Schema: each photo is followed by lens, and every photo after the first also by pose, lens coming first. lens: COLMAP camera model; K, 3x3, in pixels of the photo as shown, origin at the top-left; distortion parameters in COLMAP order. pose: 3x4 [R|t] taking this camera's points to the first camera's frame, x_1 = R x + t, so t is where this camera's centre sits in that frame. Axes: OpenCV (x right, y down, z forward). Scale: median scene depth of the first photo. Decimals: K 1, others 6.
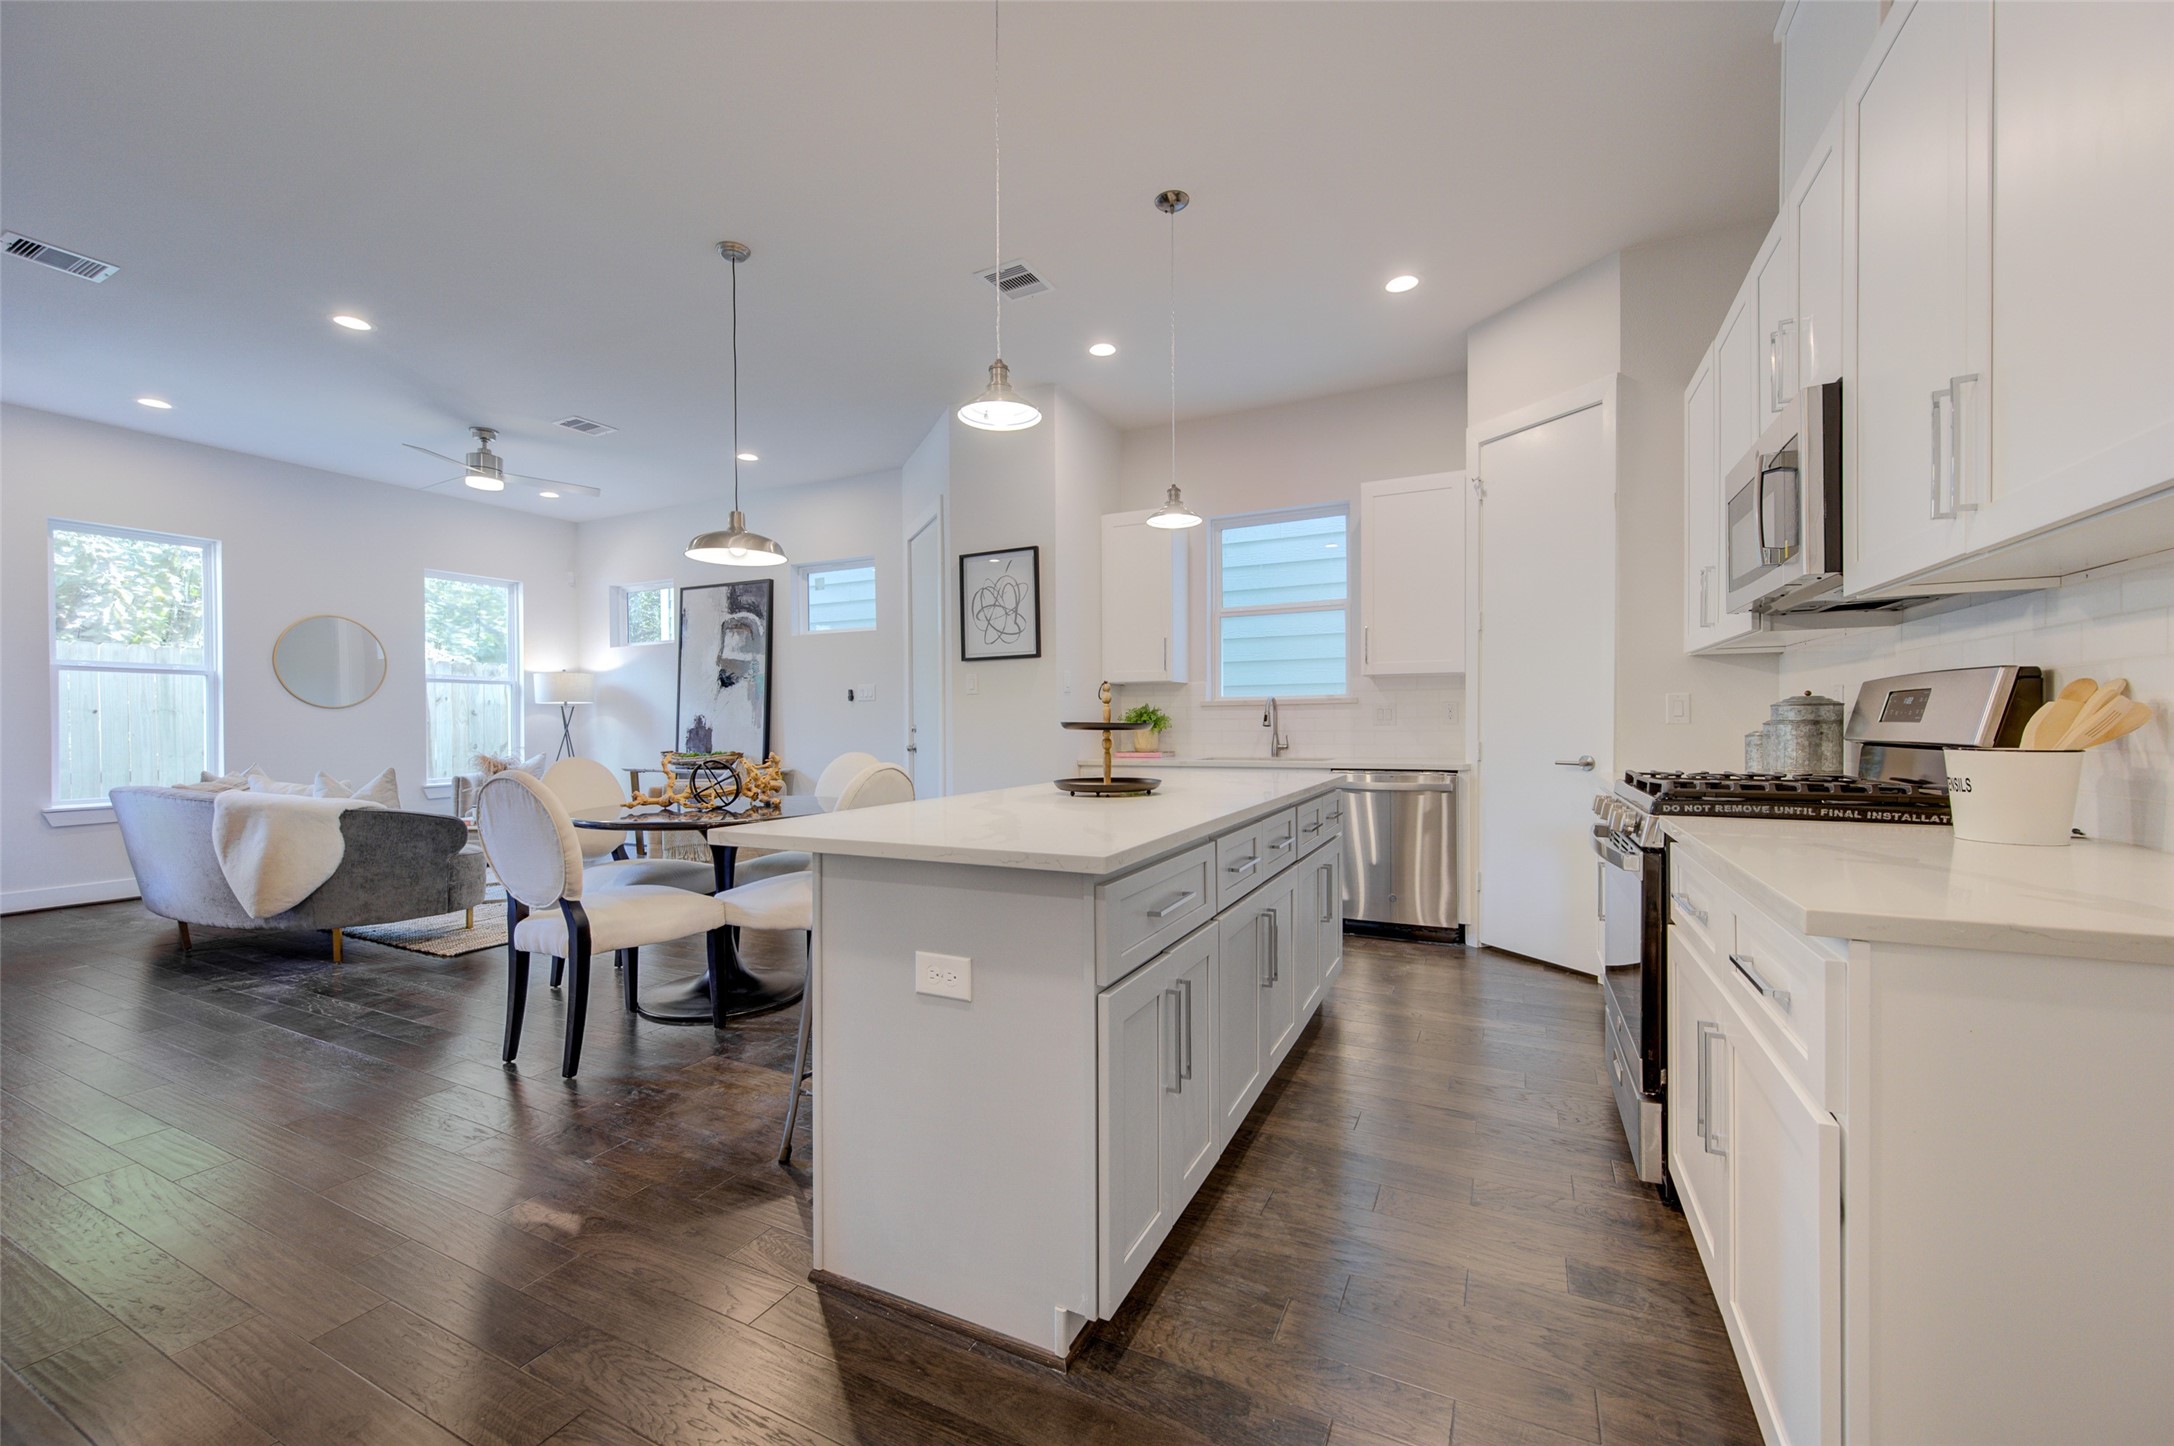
lens RADIAL K [[845.5, 0, 1071.3], [0, 845.5, 734.0], [0, 0, 1]] dist [-0.016112, -0.000369]
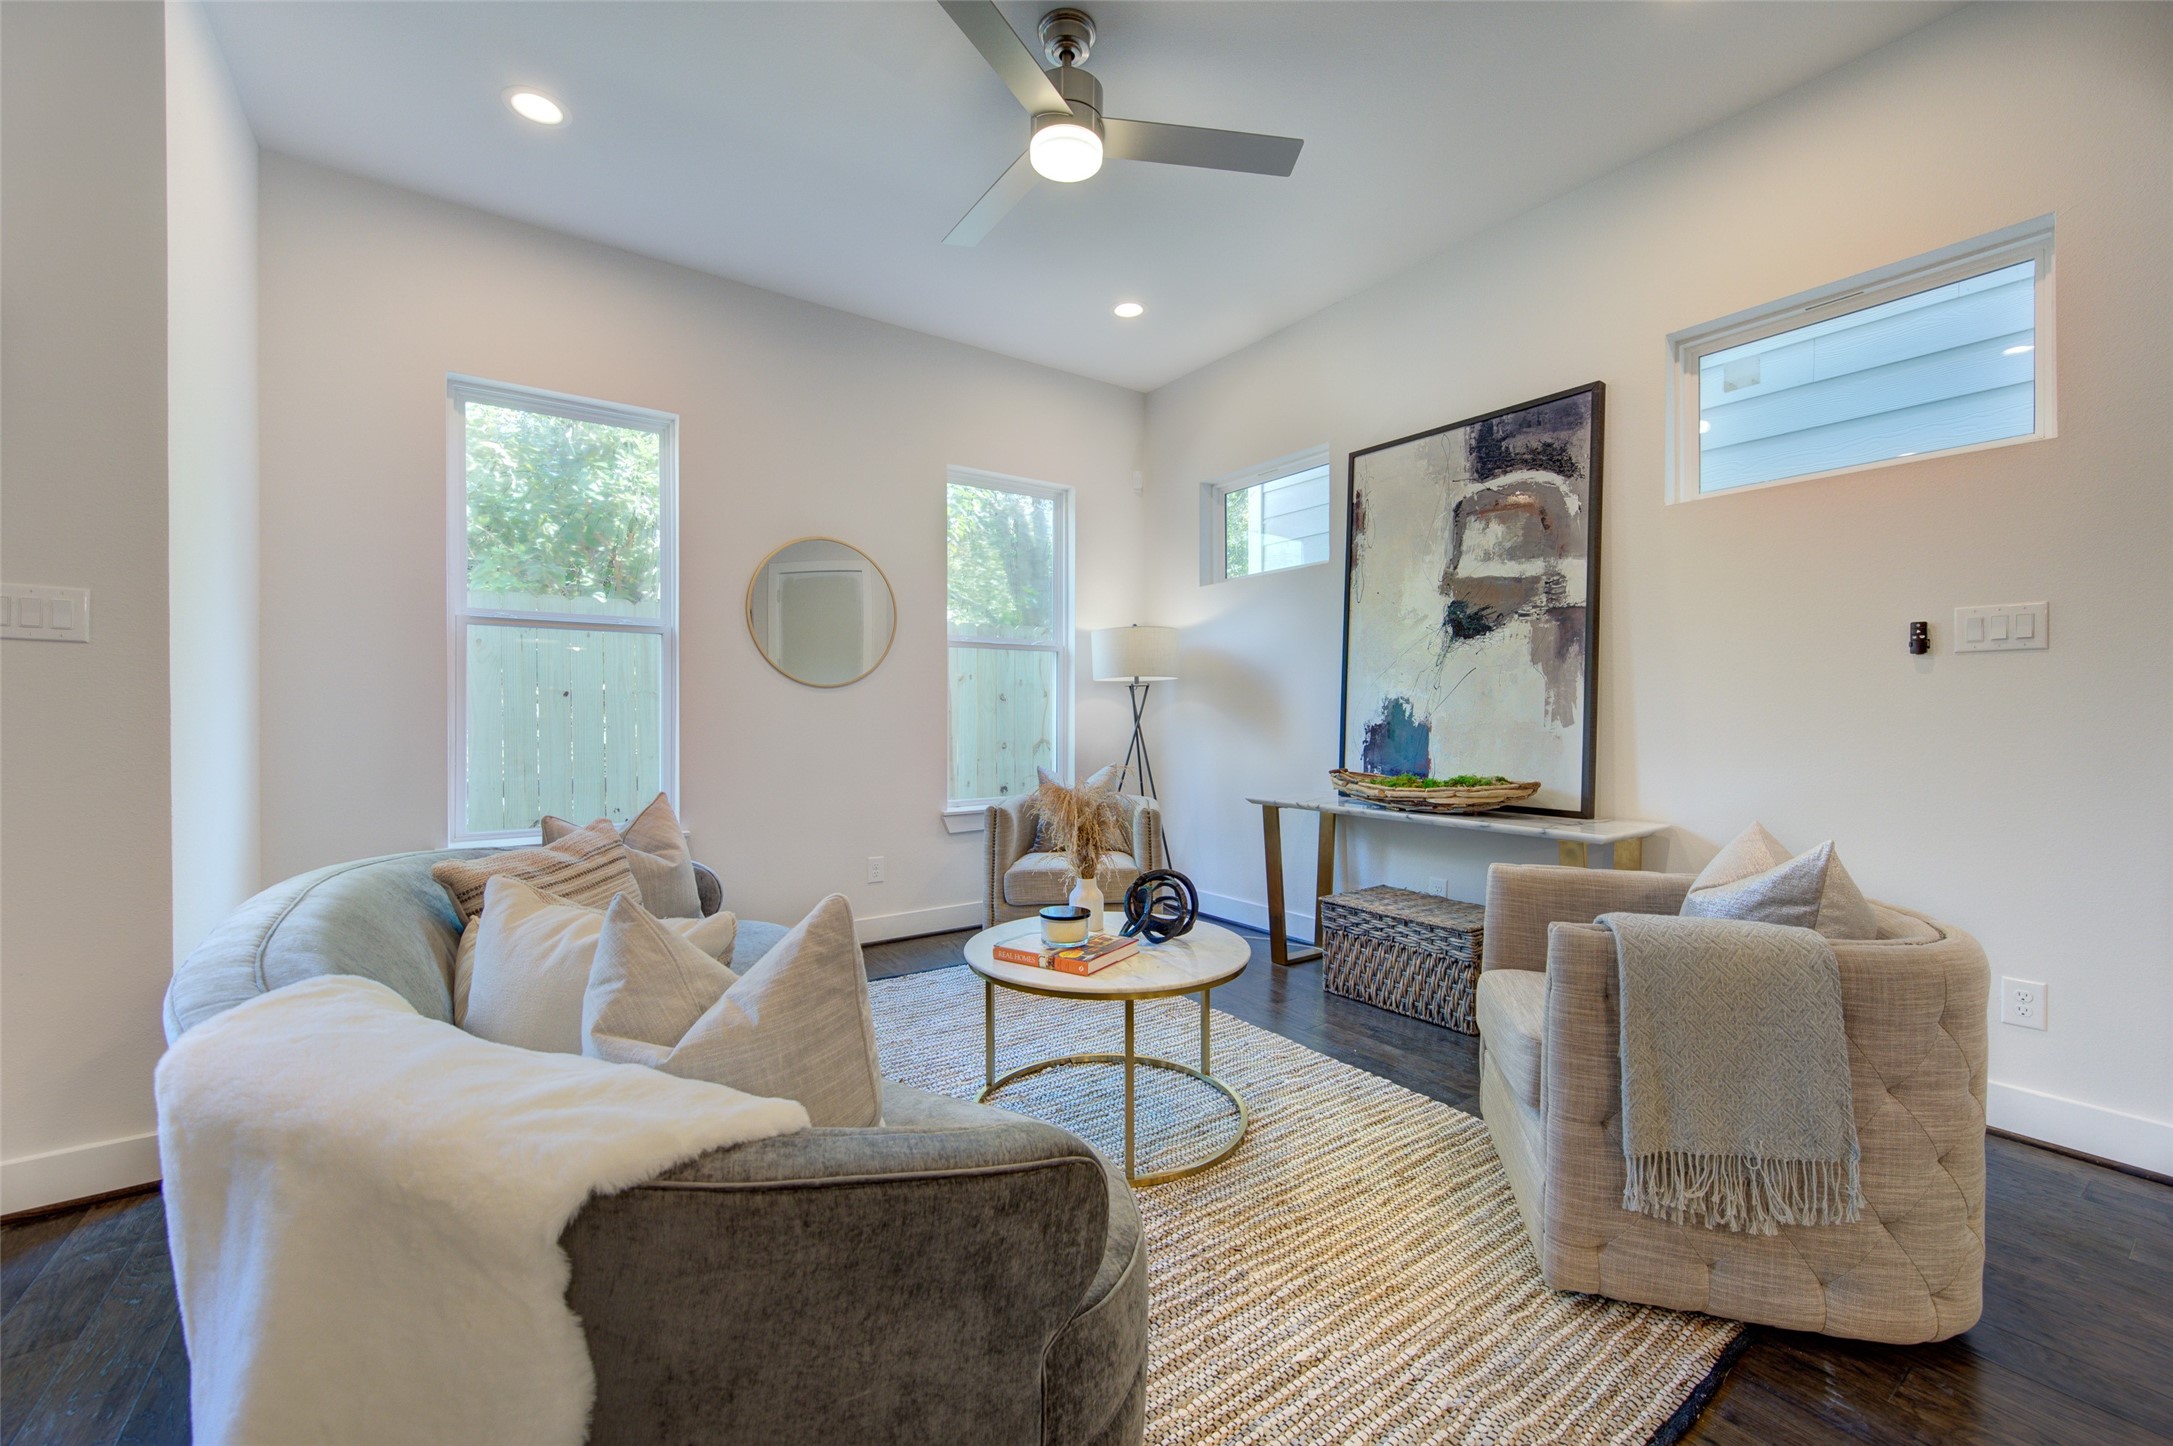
lens RADIAL K [[845.1, 0, 1082.8], [0, 845.1, 726.1], [0, 0, 1]] dist [-0.016112, -0.000369]
pose [[0.880257, 0.009498, -0.474402, -0.374570], [-0.009031, 0.999954, 0.003264, -0.005869], [0.474411, 0.001411, 0.880302, 0.482630]]
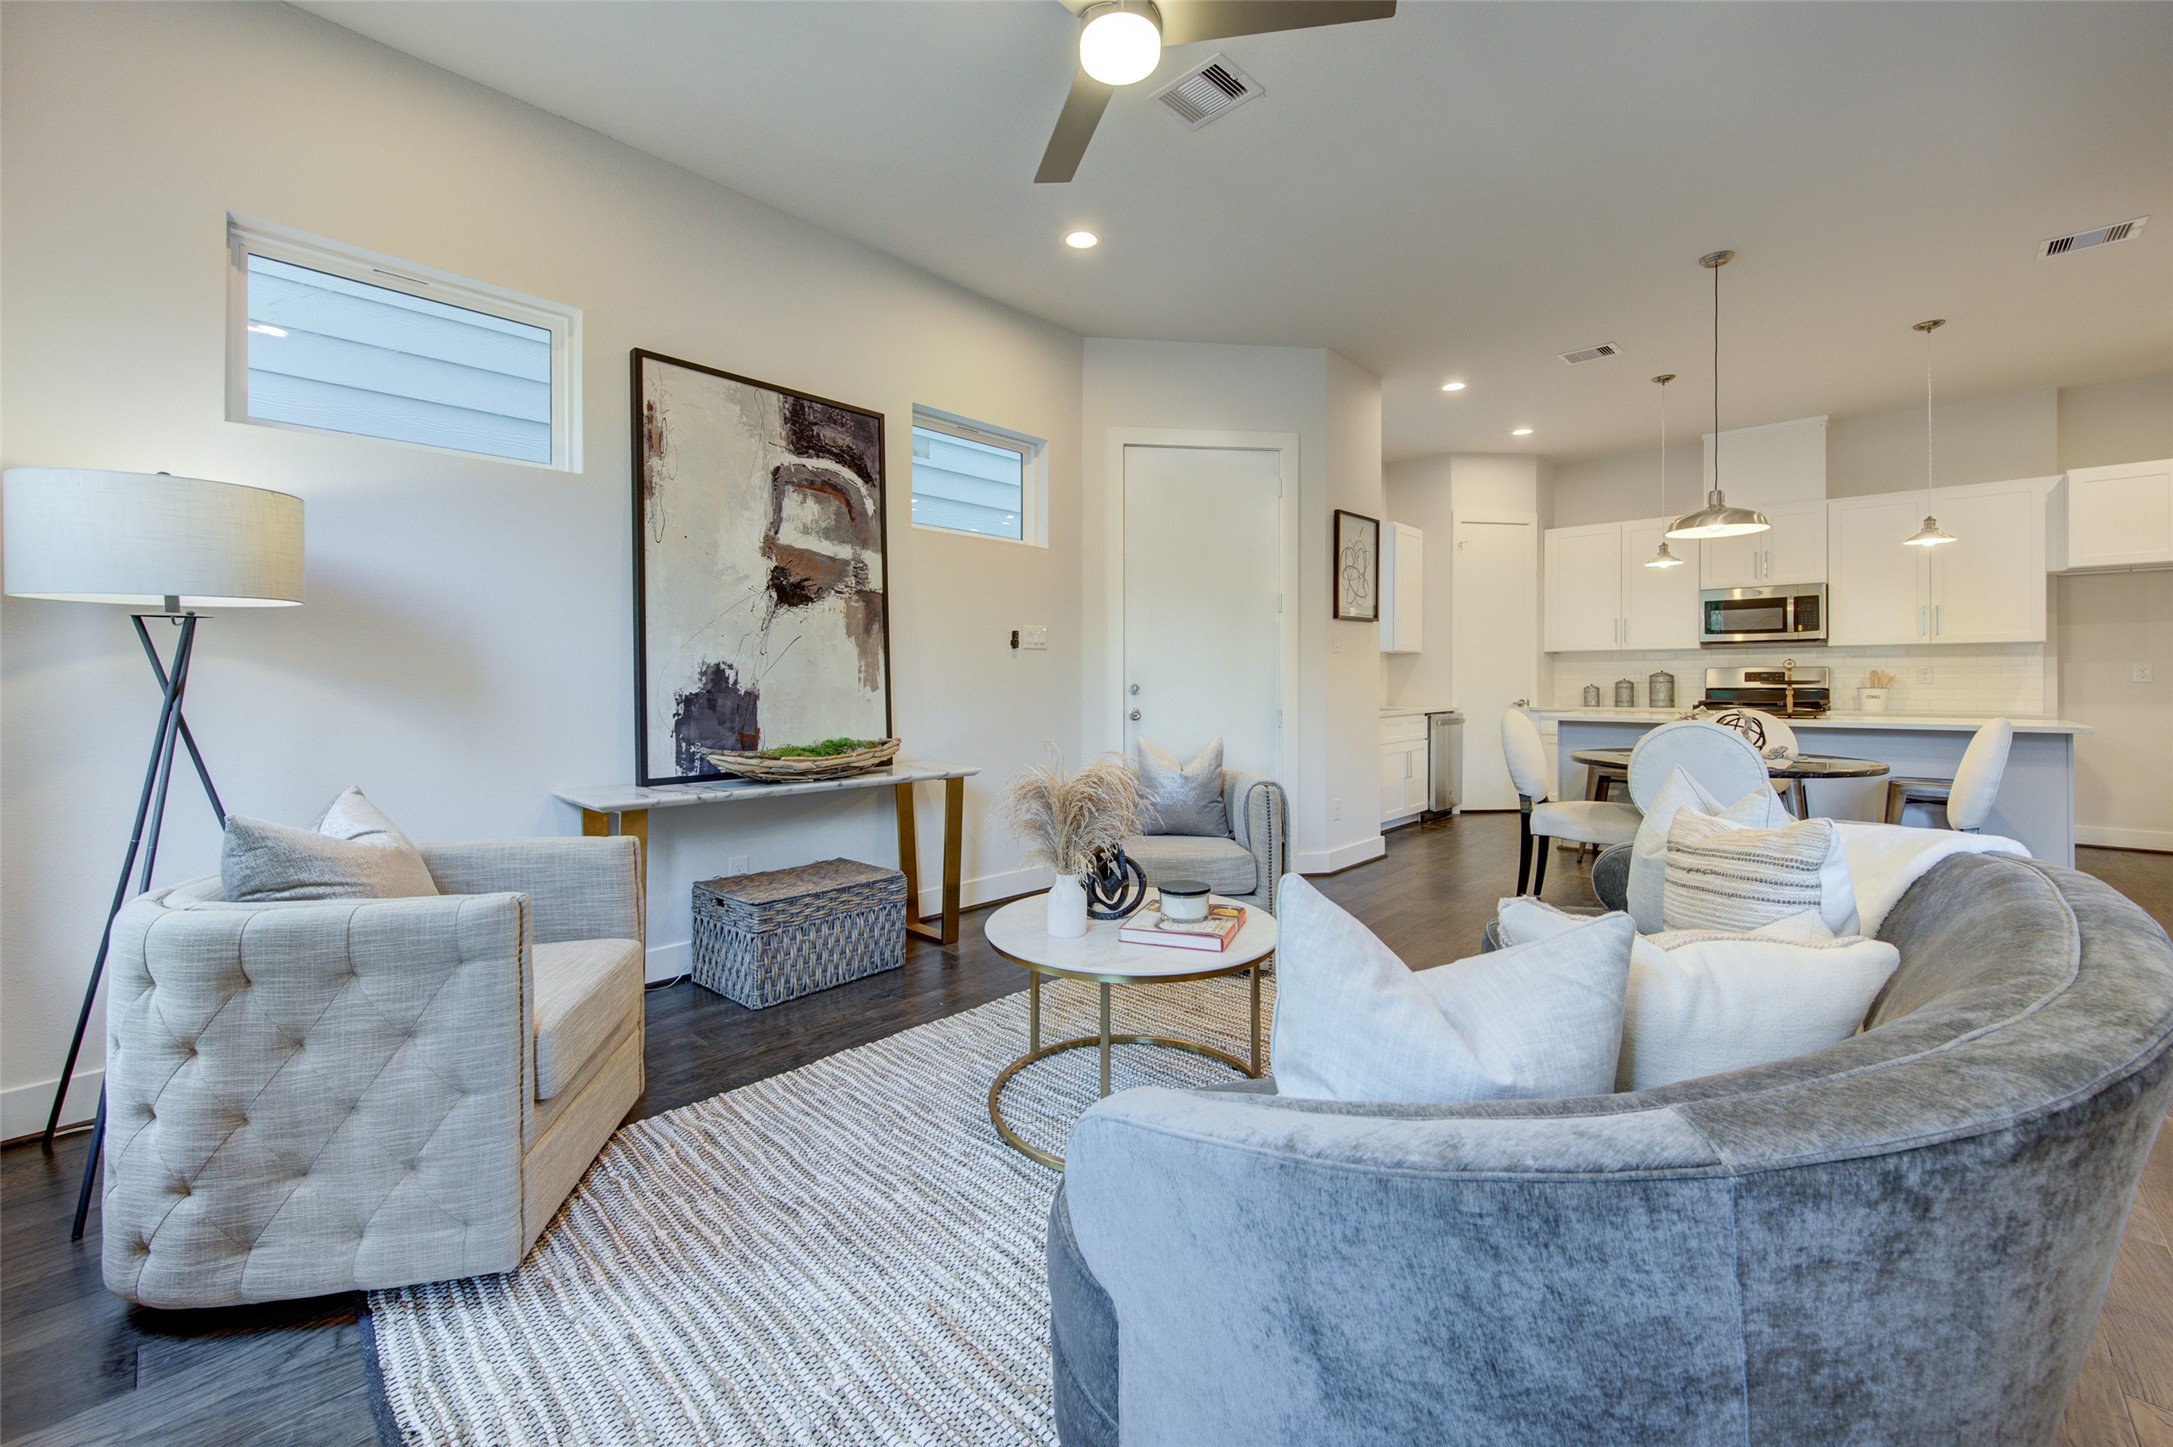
lens RADIAL K [[894.4, 0, 1063.9], [0, 894.4, 686.5], [0, 0, 1]] dist [-0.001522, -0.000094]
pose [[0.295668, -0.003335, 0.955285, -0.846833], [0.012891, 0.999917, -0.000499, -0.007605], [-0.955204, 0.012462, 0.295686, 0.702679]]
